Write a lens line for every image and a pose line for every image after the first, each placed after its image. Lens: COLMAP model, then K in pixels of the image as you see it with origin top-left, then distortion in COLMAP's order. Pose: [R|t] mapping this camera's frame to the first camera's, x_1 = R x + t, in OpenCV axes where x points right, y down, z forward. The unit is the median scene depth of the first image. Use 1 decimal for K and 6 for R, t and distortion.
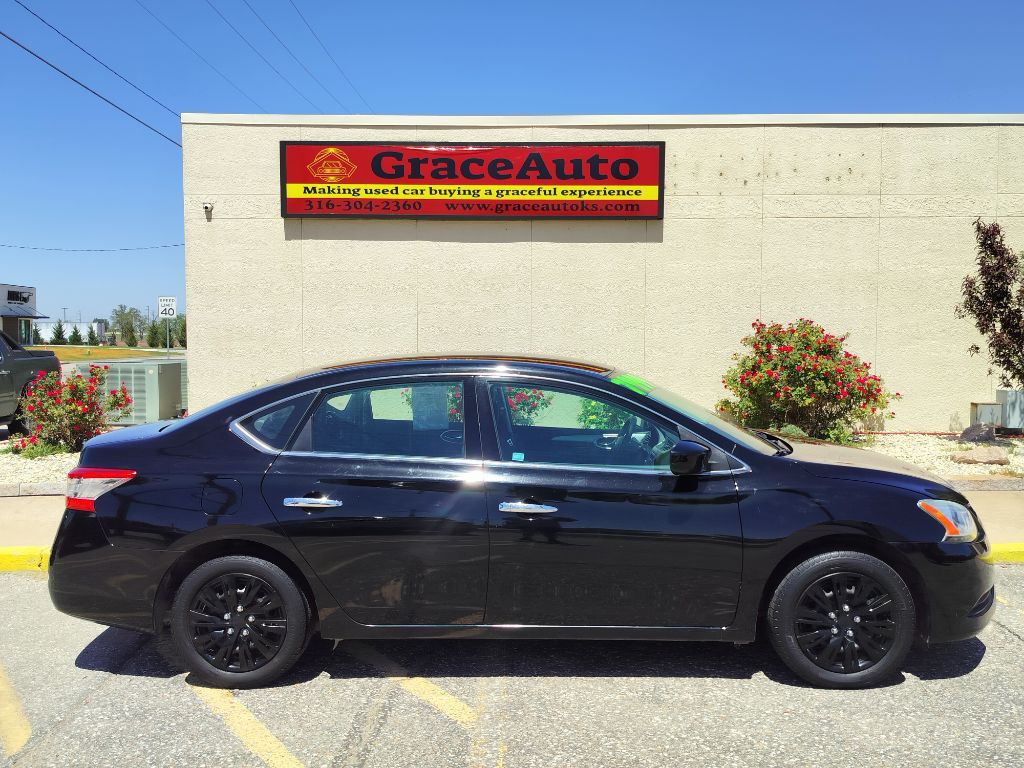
lens RADIAL K [[904.0, 0, 512.4], [0, 904.0, 386.7], [0, 0, 1]] dist [0.102129, -0.160791]
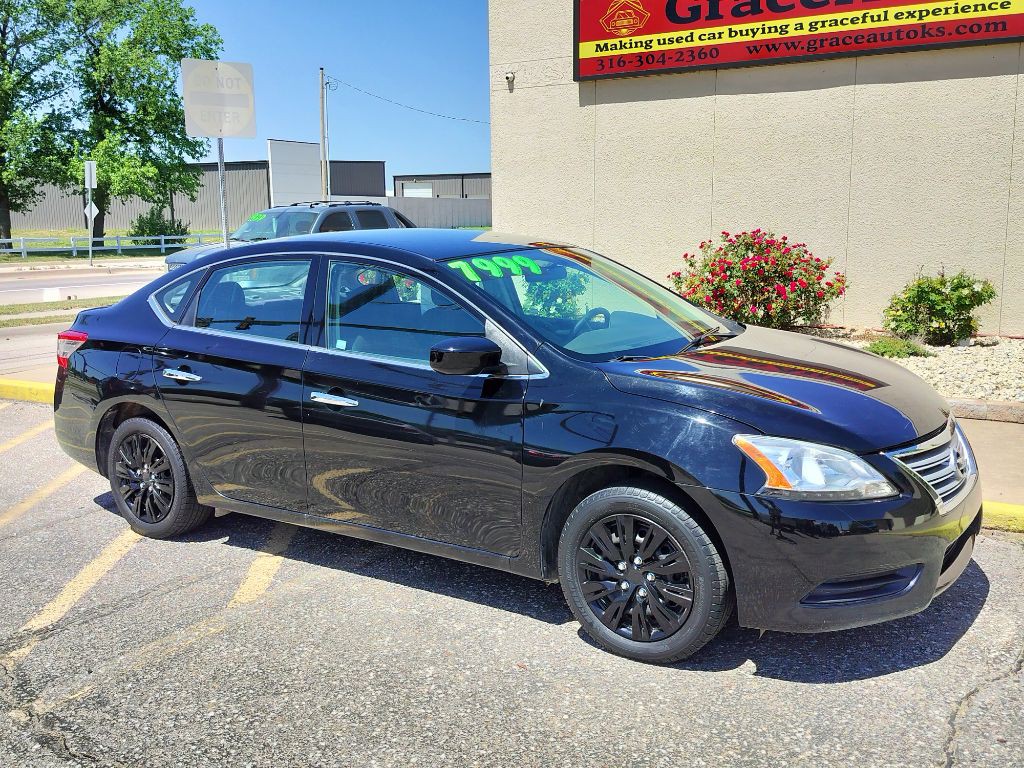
lens RADIAL K [[993.4, 0, 509.4], [0, 993.4, 388.1], [0, 0, 1]] dist [0.080720, -0.122884]
pose [[0.844699, 0.083109, -0.528749, 0.253684], [-0.019548, 0.992003, 0.124695, -0.002747], [0.534884, -0.094994, 0.839569, 0.086633]]
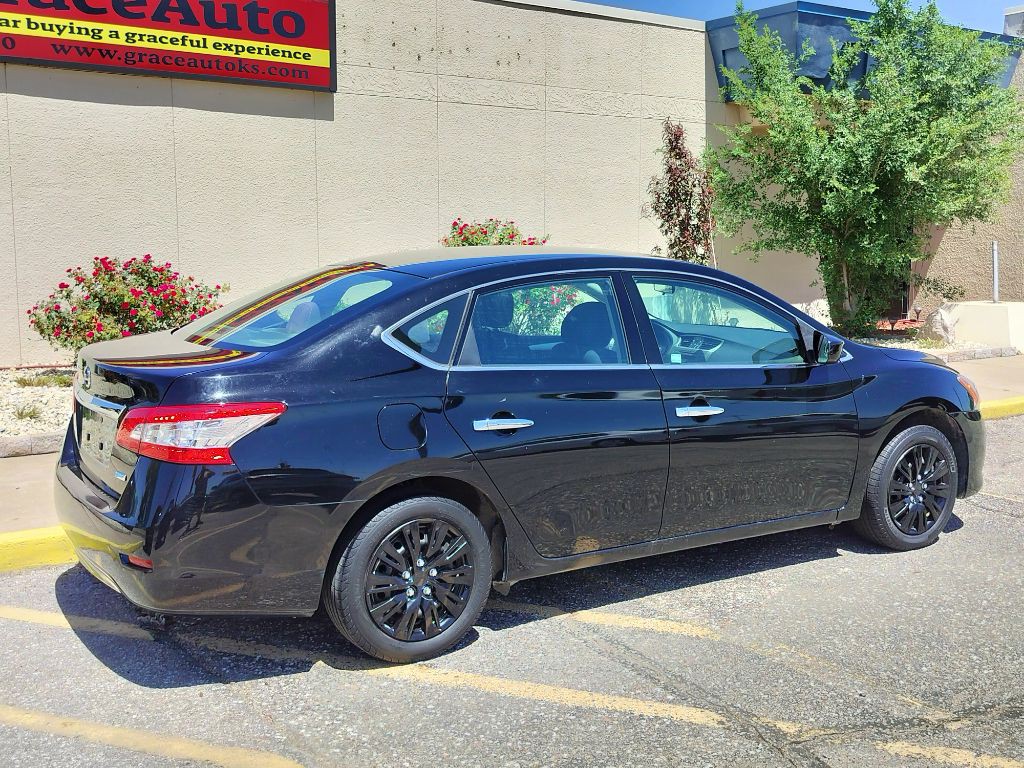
lens RADIAL K [[1116.0, 0, 514.1], [0, 1116.0, 383.8], [0, 0, 1]] dist [0.098574, -0.167943]
pose [[0.830749, -0.065699, 0.552756, -0.280536], [0.027214, 0.996617, 0.077555, 0.004080], [-0.555981, -0.049386, 0.829726, 0.053011]]
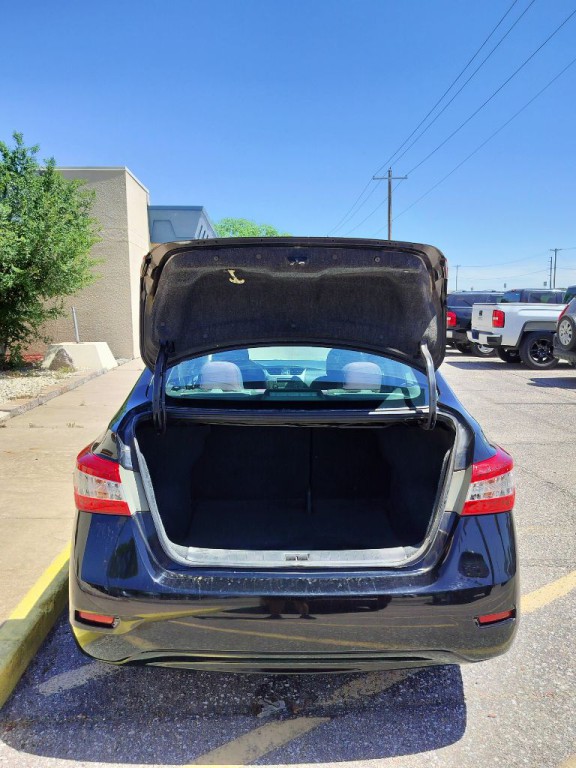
lens RADIAL K [[644.6, 0, 284.3], [0, 644.6, 384.2], [0, 0, 1]] dist [0.088759, -0.120733]
pose [[-0.048082, -0.116610, 0.992013, -0.375376], [0.063568, 0.990791, 0.119548, -0.017746], [-0.996819, 0.068808, -0.040226, 0.450674]]
